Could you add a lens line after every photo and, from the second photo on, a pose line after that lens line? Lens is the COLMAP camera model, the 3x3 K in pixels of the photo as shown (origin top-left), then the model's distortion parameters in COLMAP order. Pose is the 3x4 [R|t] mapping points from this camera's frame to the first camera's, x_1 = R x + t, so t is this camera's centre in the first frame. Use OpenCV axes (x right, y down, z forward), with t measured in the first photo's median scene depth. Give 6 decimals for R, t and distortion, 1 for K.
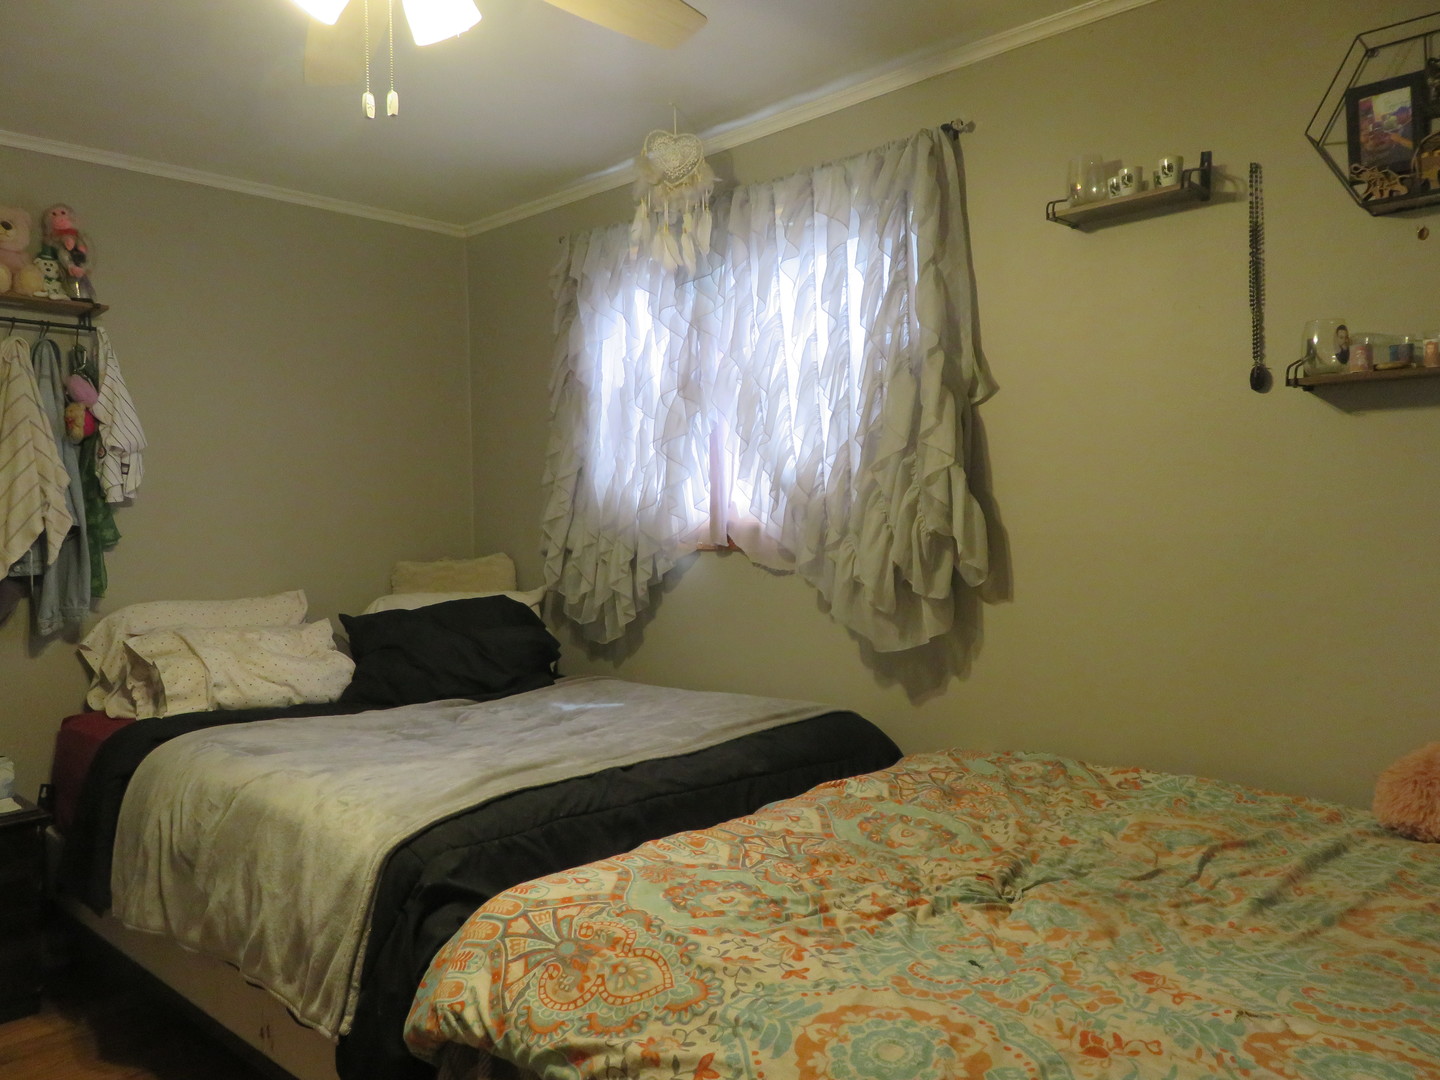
lens RADIAL K [[1075.5, 0, 713.7], [0, 1075.5, 536.0], [0, 0, 1]] dist [-0.007300, 0.000133]
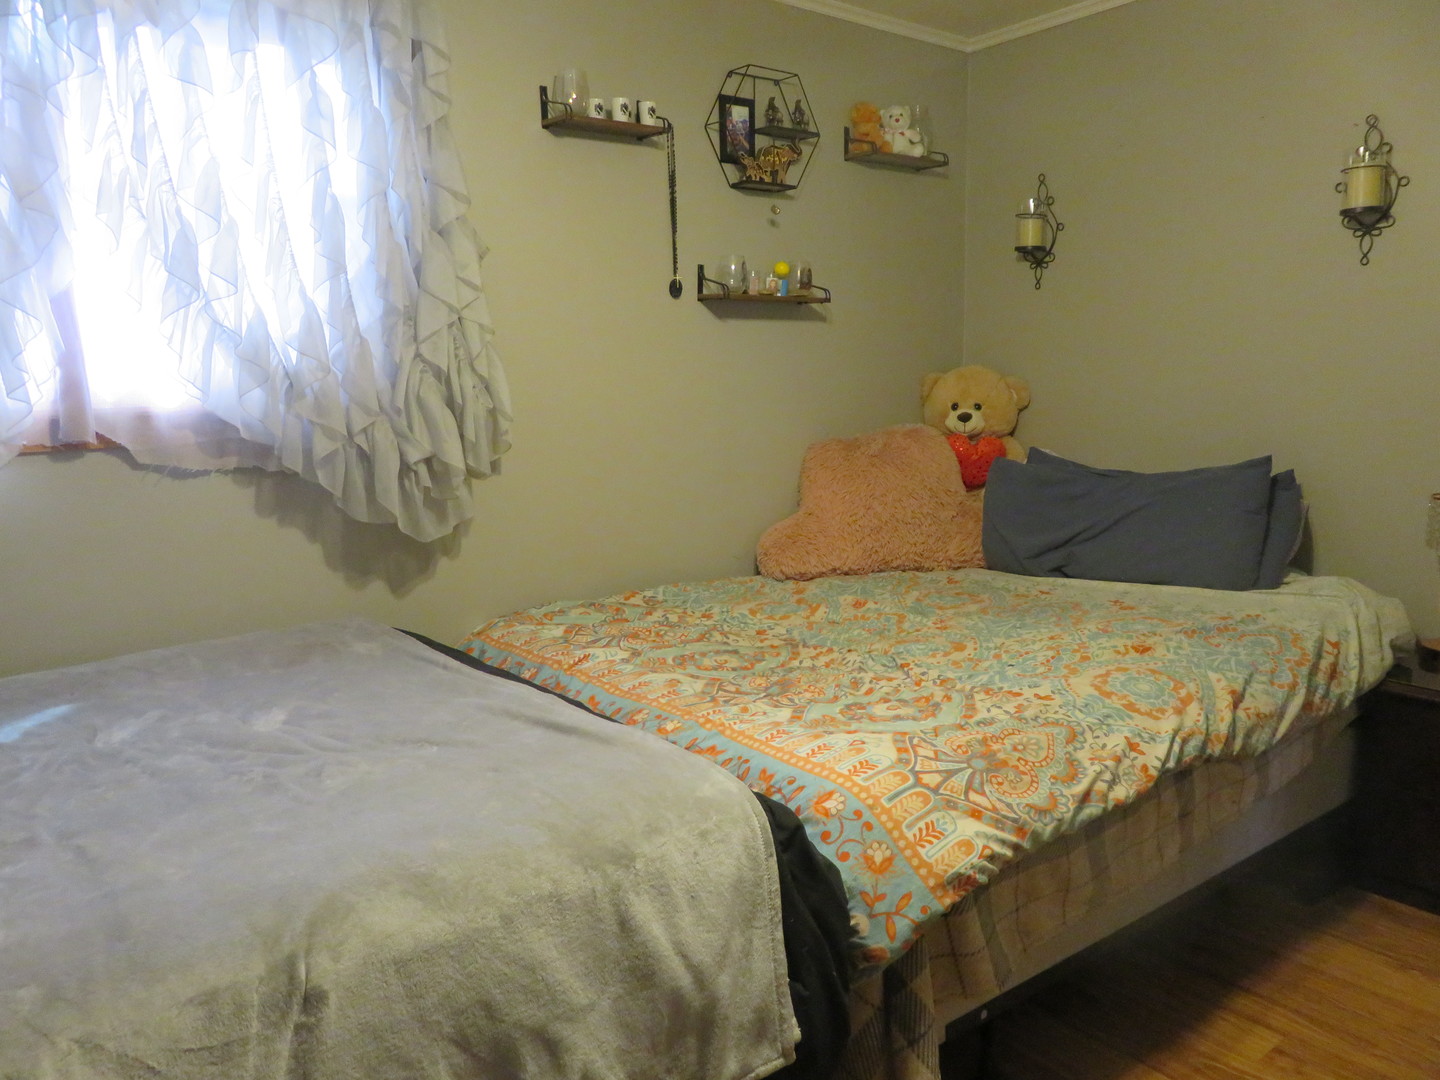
lens RADIAL K [[1075.5, 0, 713.8], [0, 1075.5, 538.1], [0, 0, 1]] dist [-0.007300, 0.000133]
pose [[0.152229, -0.139175, 0.978497, -1.275547], [0.029530, 0.990234, 0.136250, -0.025822], [-0.987904, 0.008154, 0.154852, 1.090450]]
